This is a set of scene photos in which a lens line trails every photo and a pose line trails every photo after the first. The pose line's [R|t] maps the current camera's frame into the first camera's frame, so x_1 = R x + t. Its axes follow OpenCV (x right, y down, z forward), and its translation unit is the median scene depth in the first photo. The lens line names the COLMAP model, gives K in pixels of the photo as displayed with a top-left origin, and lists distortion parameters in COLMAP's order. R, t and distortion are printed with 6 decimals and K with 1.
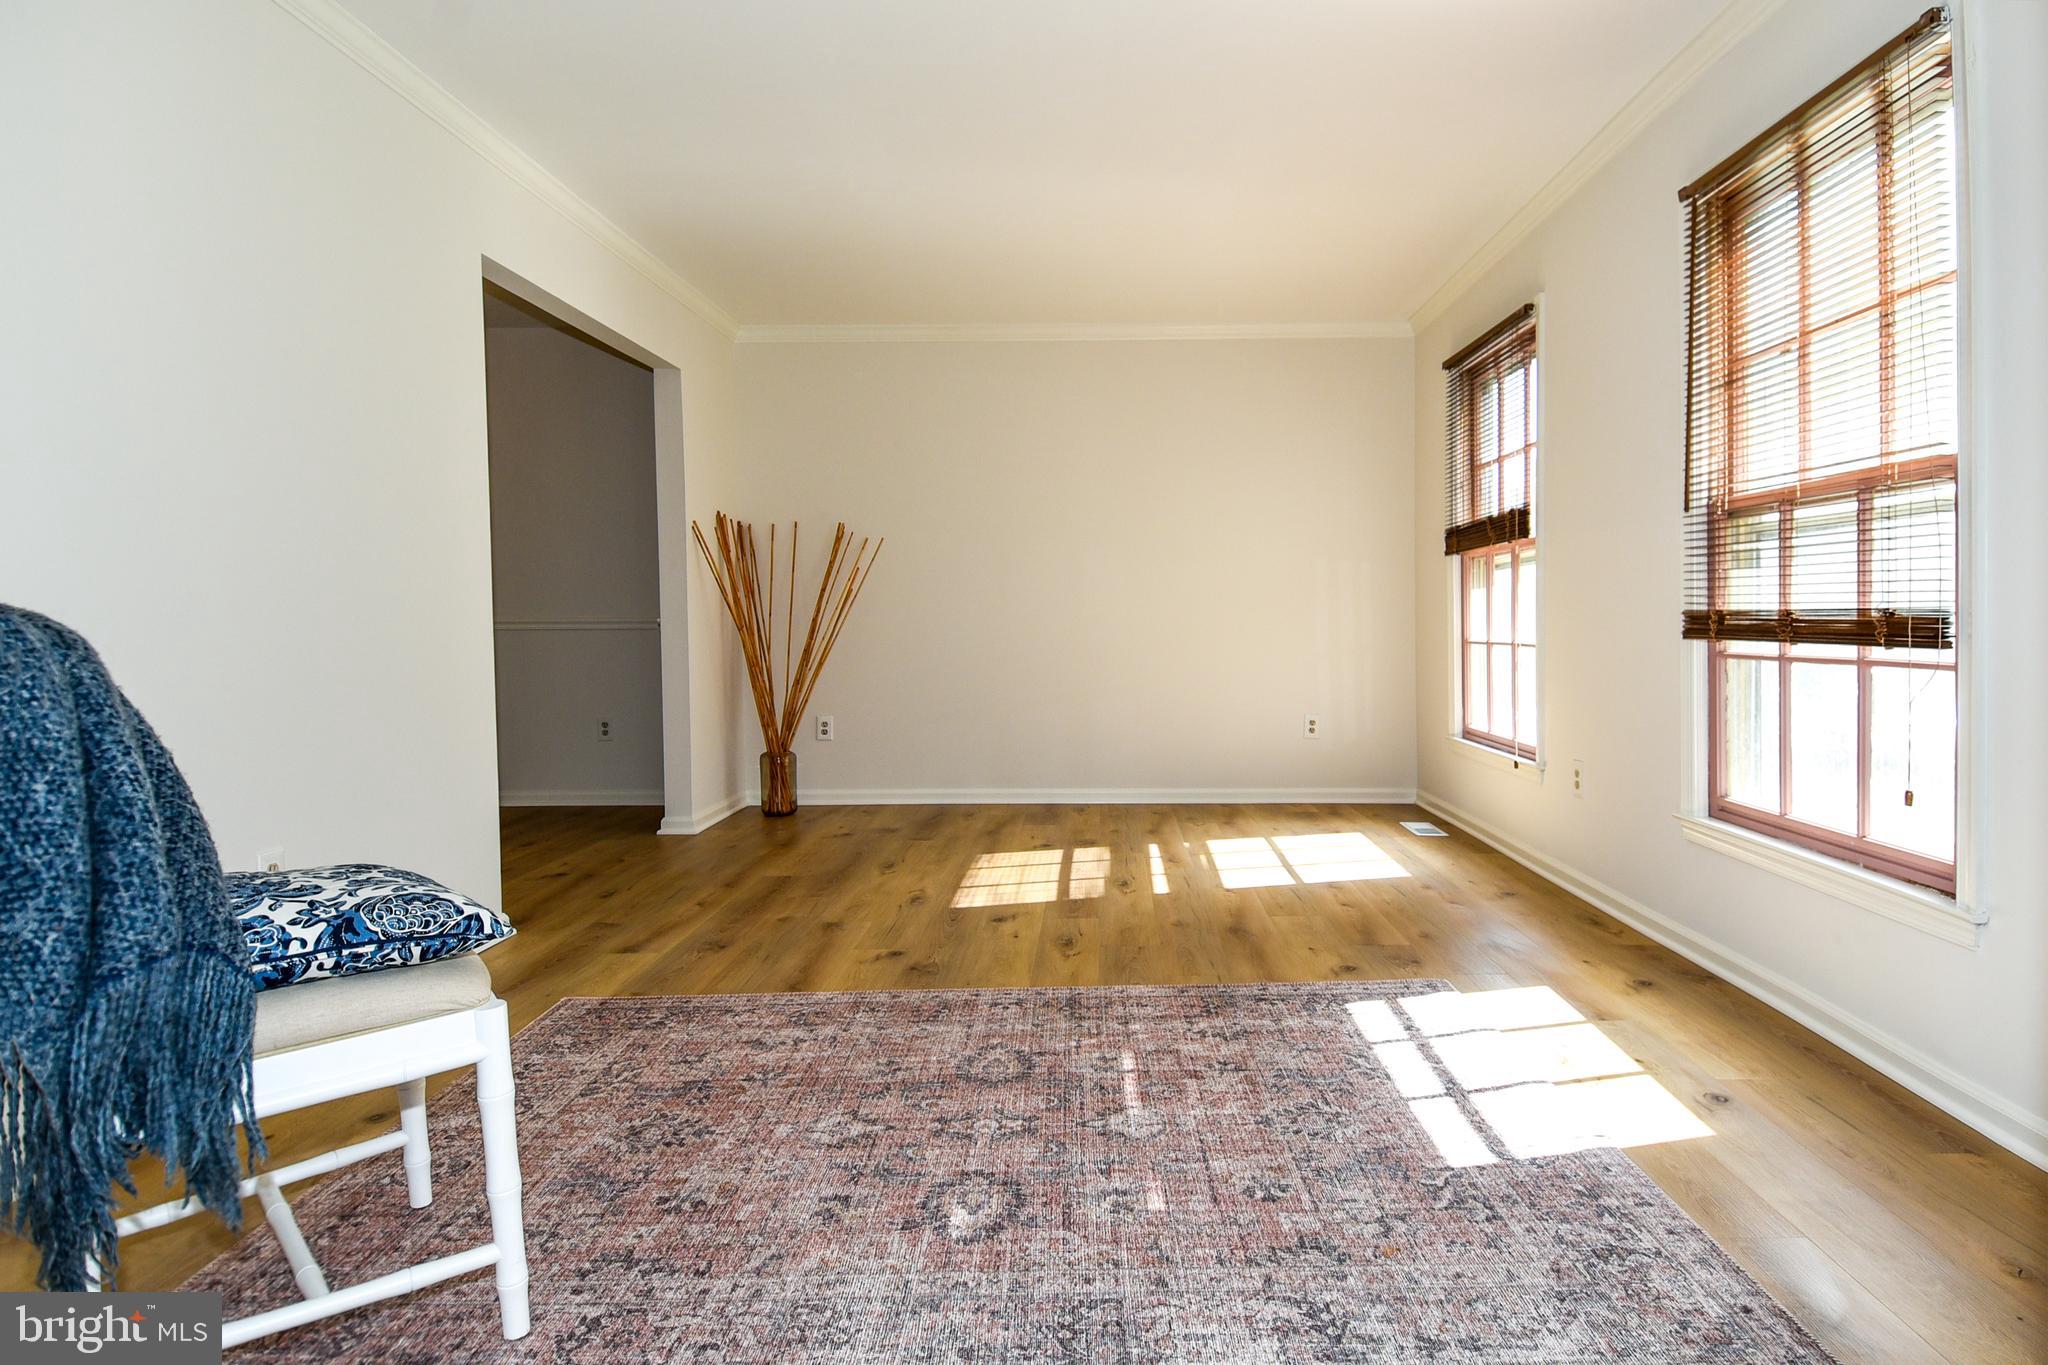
lens RADIAL K [[1082.9, 0, 1092.4], [0, 1082.9, 657.9], [0, 0, 1]] dist [0.046414, -0.054061]
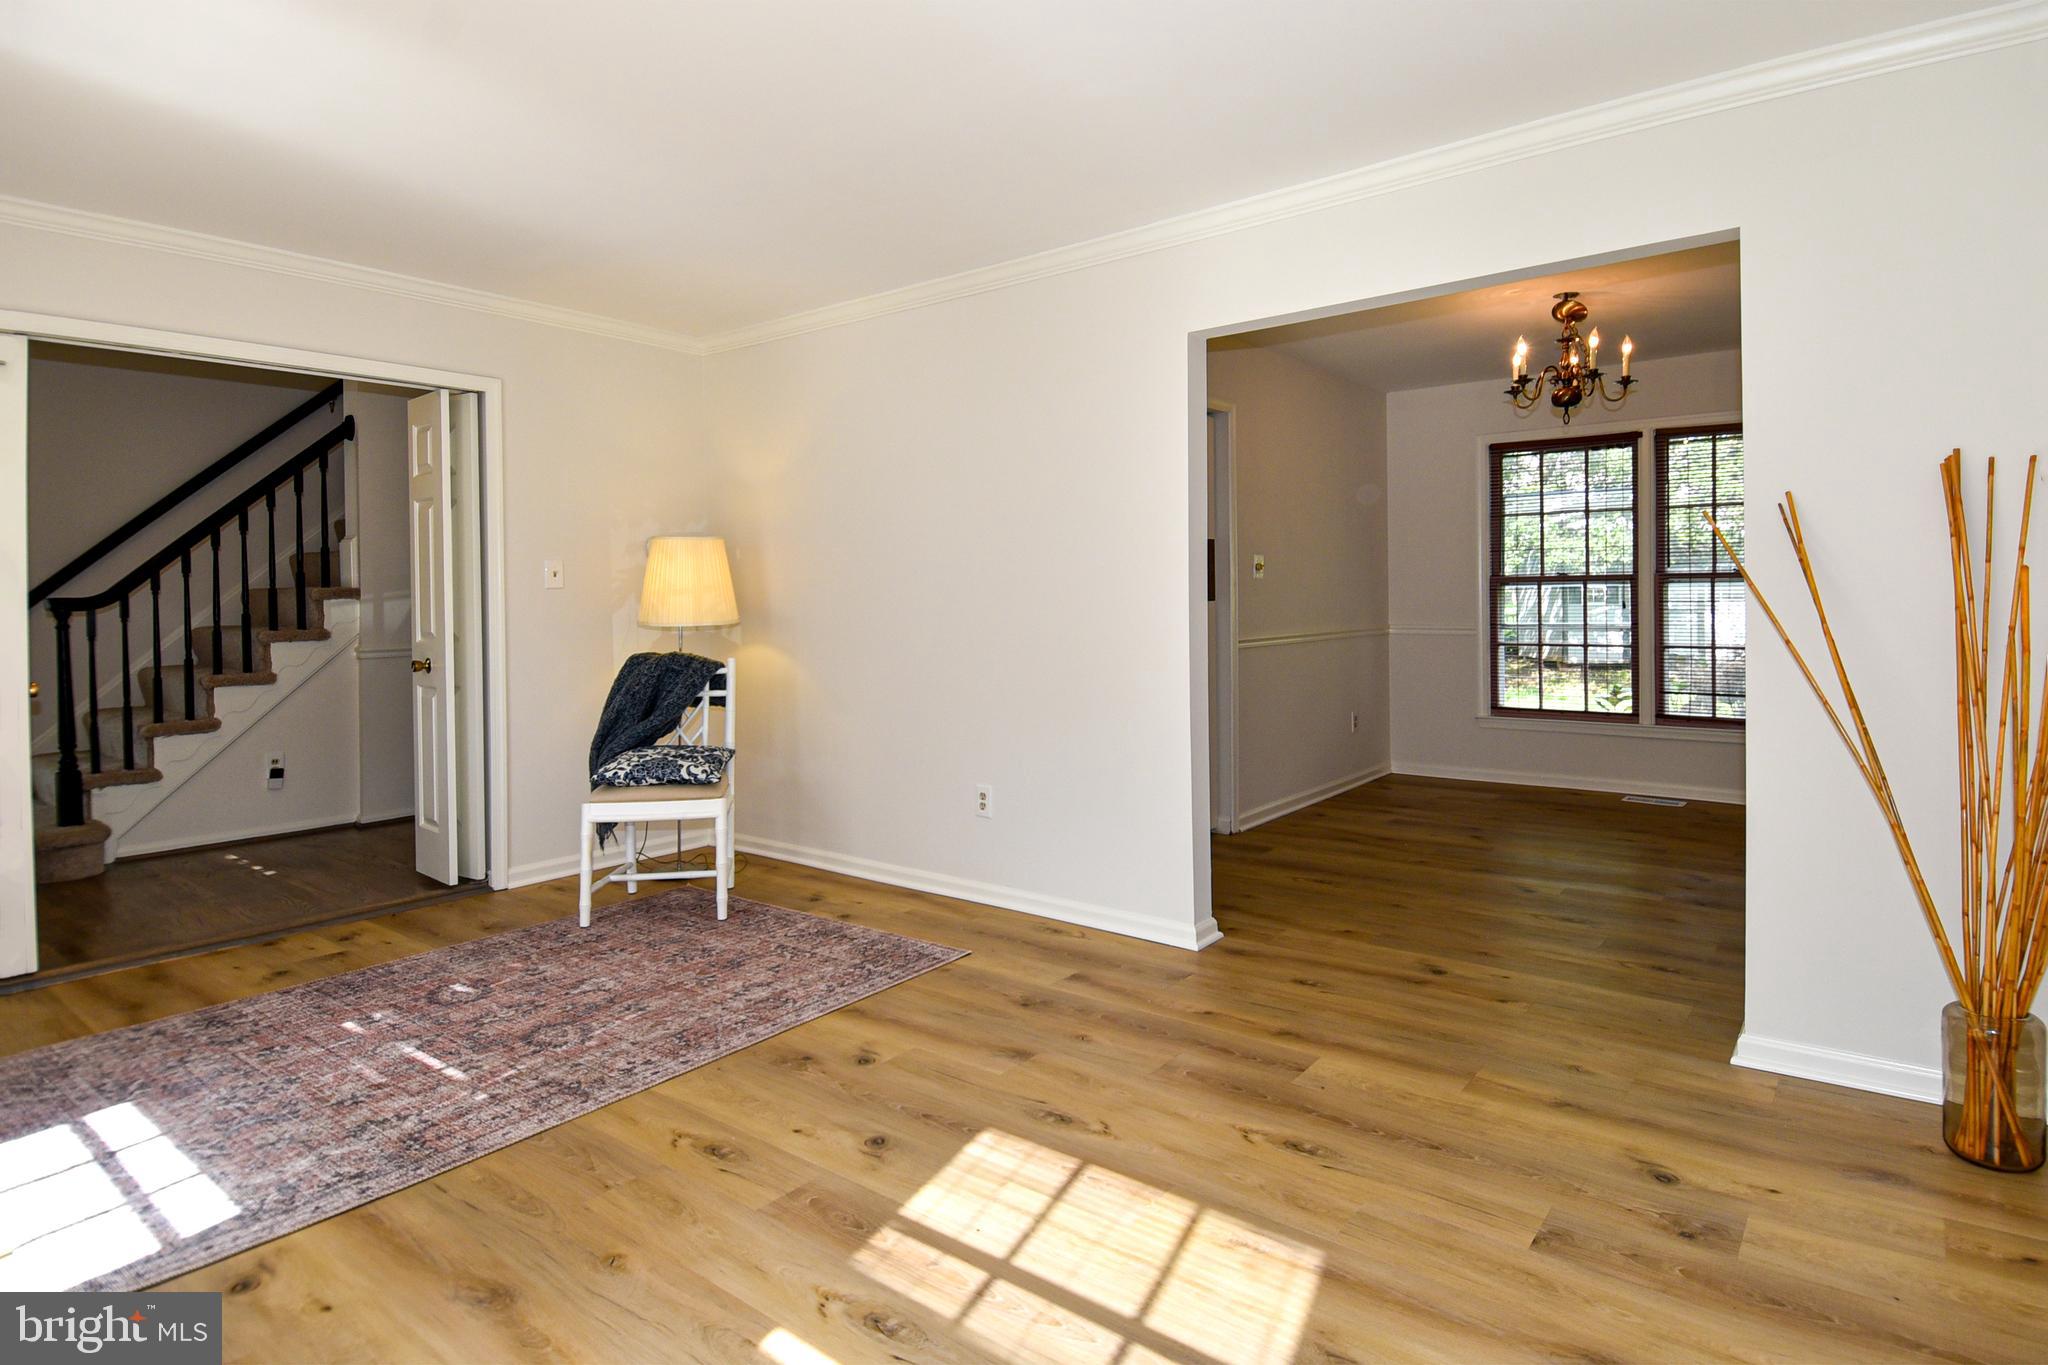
lens RADIAL K [[1059.0, 0, 1086.8], [0, 1059.0, 604.2], [0, 0, 1]] dist [0.046937, -0.043790]
pose [[-0.580308, 0.018826, -0.814180, 0.521407], [-0.015077, 0.999313, 0.033853, -0.168497], [0.814258, 0.031921, -0.579625, 2.038249]]
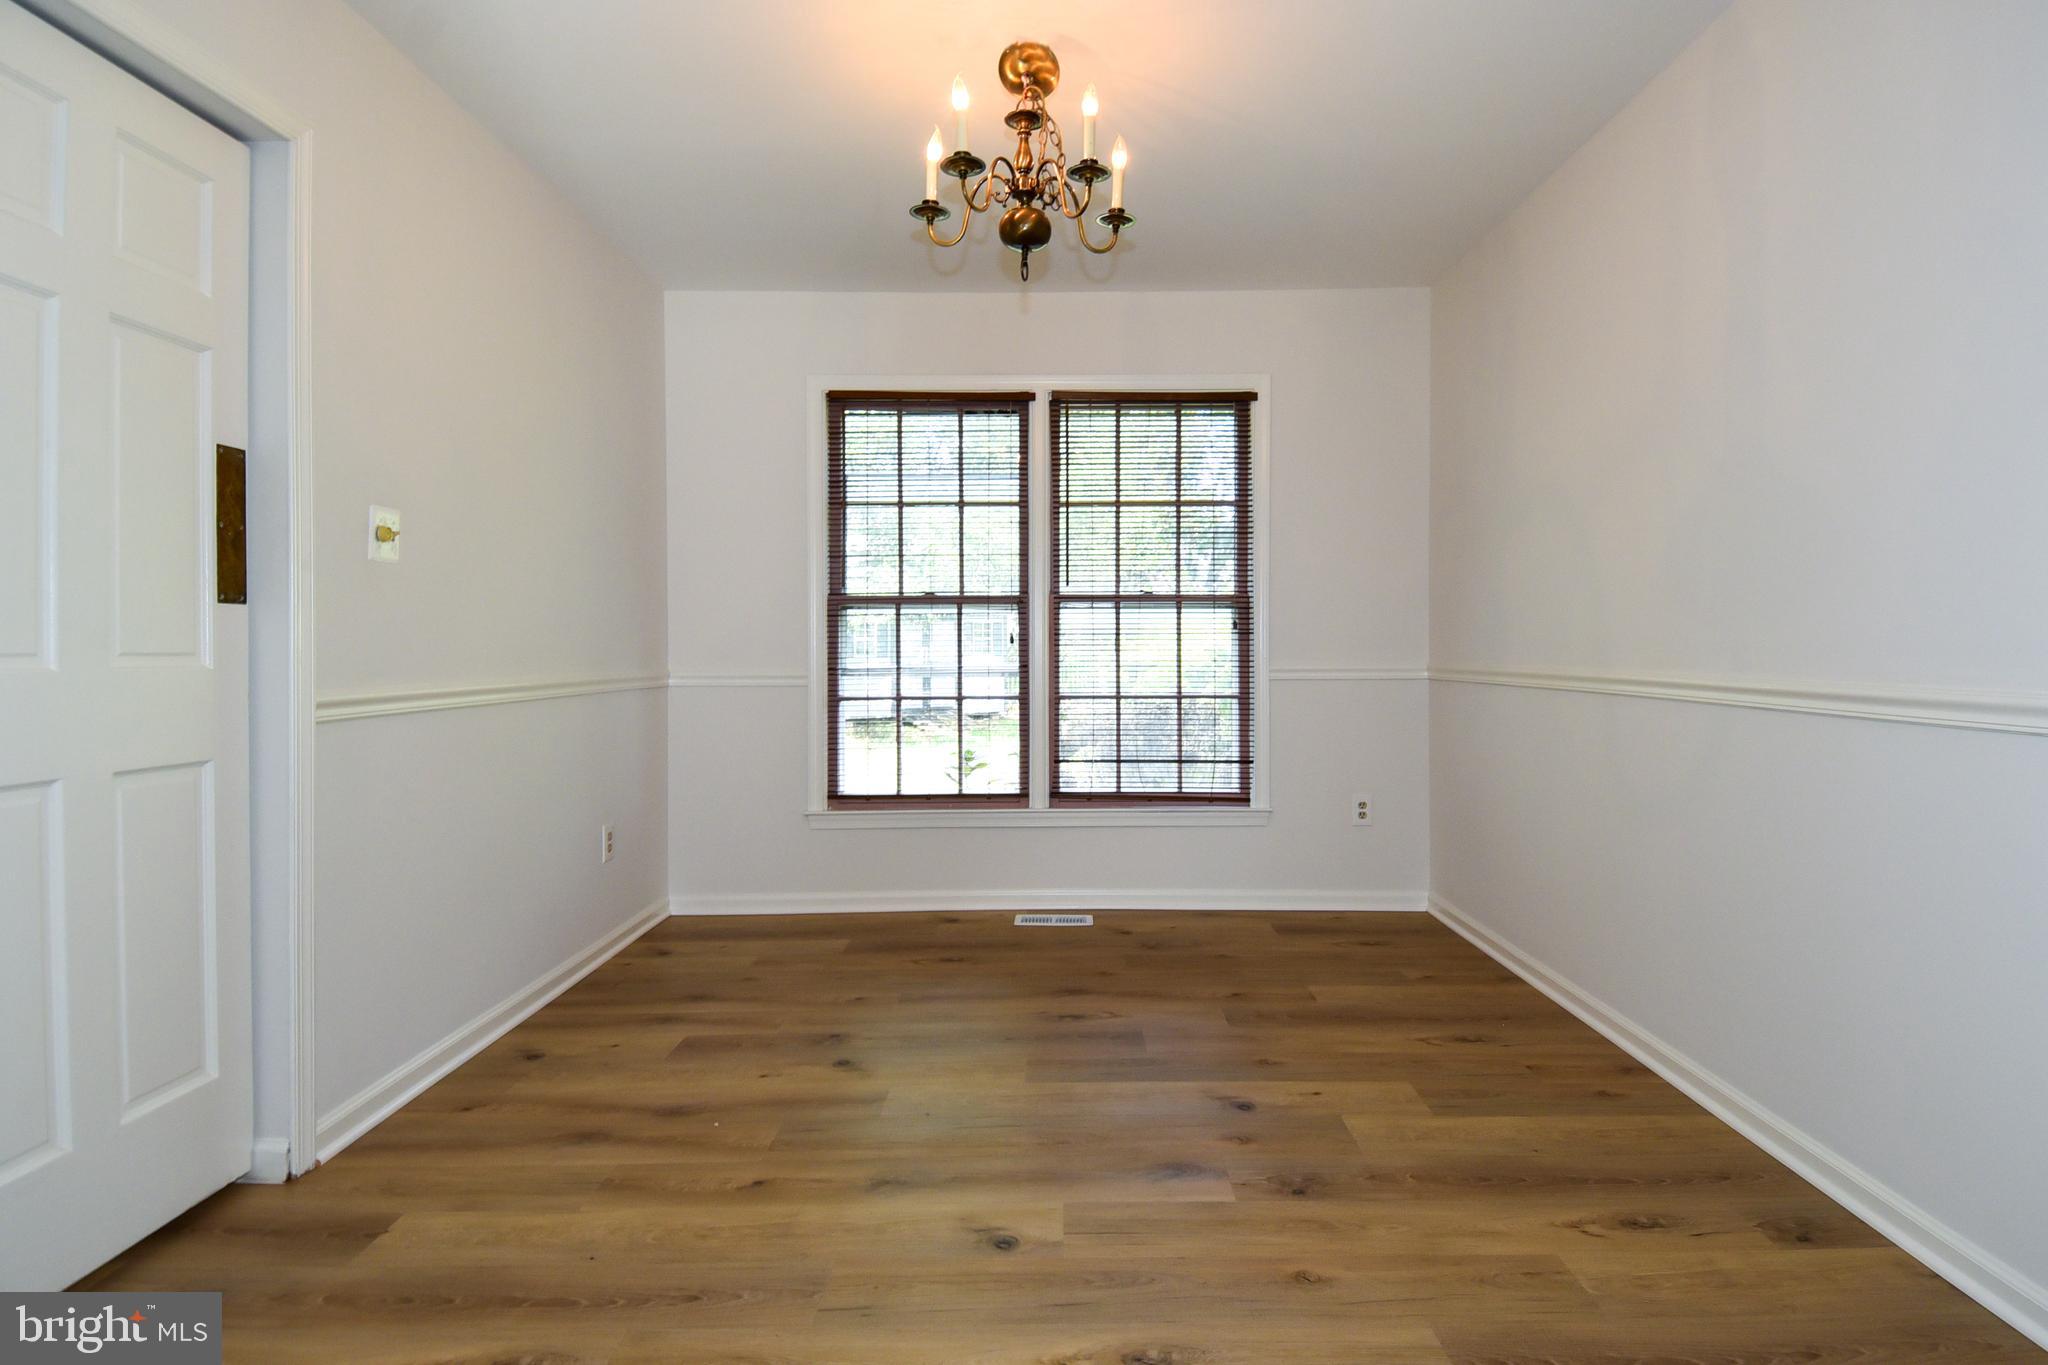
lens RADIAL K [[1084.9, 0, 1042.2], [0, 1084.9, 630.8], [0, 0, 1]] dist [0.048926, -0.051428]
pose [[0.007238, -0.011629, -0.999906, -0.485244], [-0.027736, 0.999545, -0.011825, -0.092028], [0.999589, 0.027819, 0.006913, 1.642851]]
